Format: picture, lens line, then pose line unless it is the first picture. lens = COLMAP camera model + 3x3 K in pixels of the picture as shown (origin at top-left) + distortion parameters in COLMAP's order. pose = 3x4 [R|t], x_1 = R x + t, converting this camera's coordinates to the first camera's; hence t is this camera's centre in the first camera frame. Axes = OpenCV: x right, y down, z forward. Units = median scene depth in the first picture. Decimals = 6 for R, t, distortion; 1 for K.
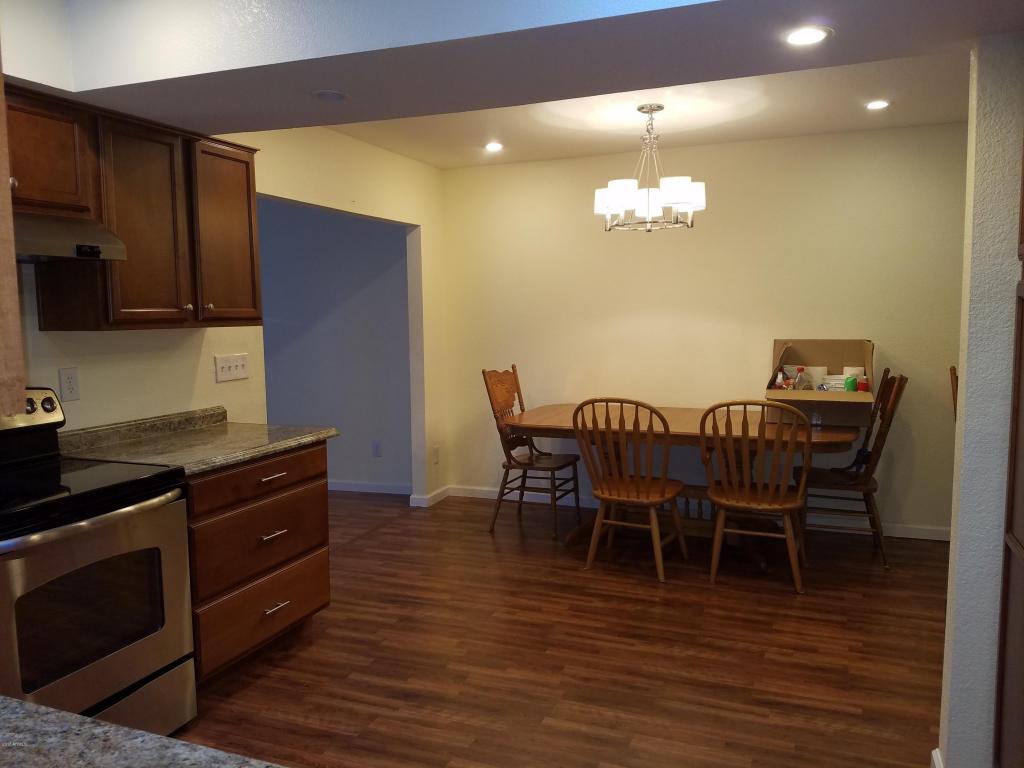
lens RADIAL K [[787.8, 0, 477.7], [0, 787.8, 405.1], [0, 0, 1]] dist [0.049902, -0.063981]
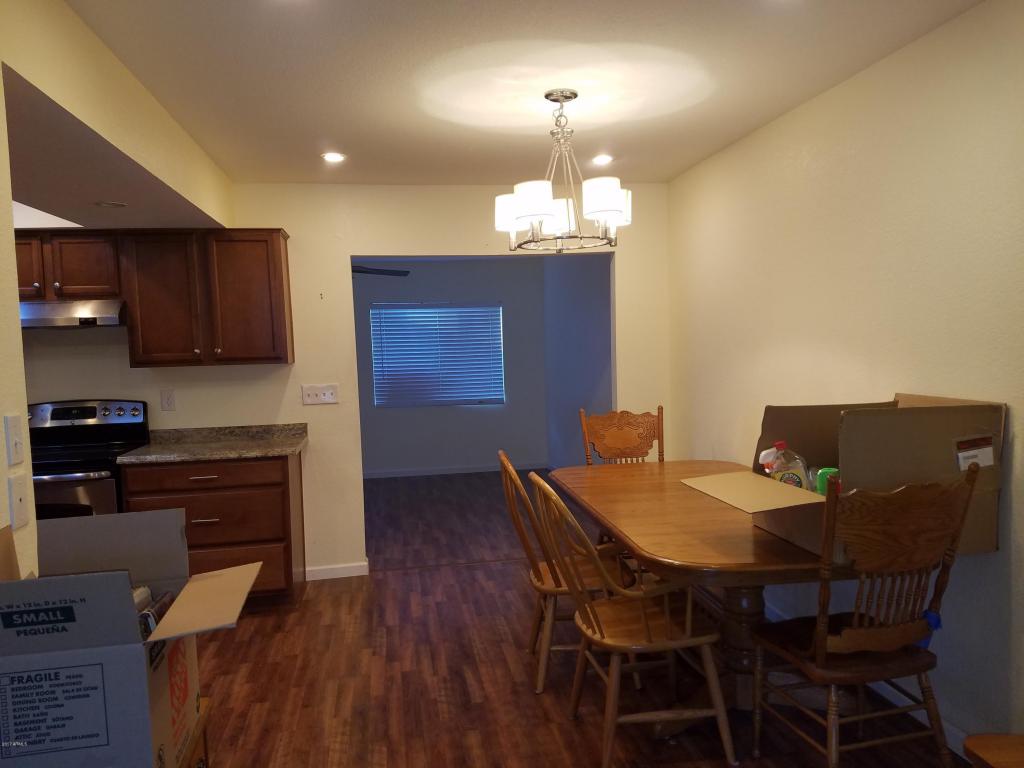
lens RADIAL K [[787.8, 0, 518.8], [0, 787.8, 402.5], [0, 0, 1]] dist [0.049902, -0.063981]
pose [[0.530951, 0.067028, -0.844748, 0.986067], [-0.076251, 0.996602, 0.031151, -0.102007], [0.843965, 0.047873, 0.534257, 0.610867]]
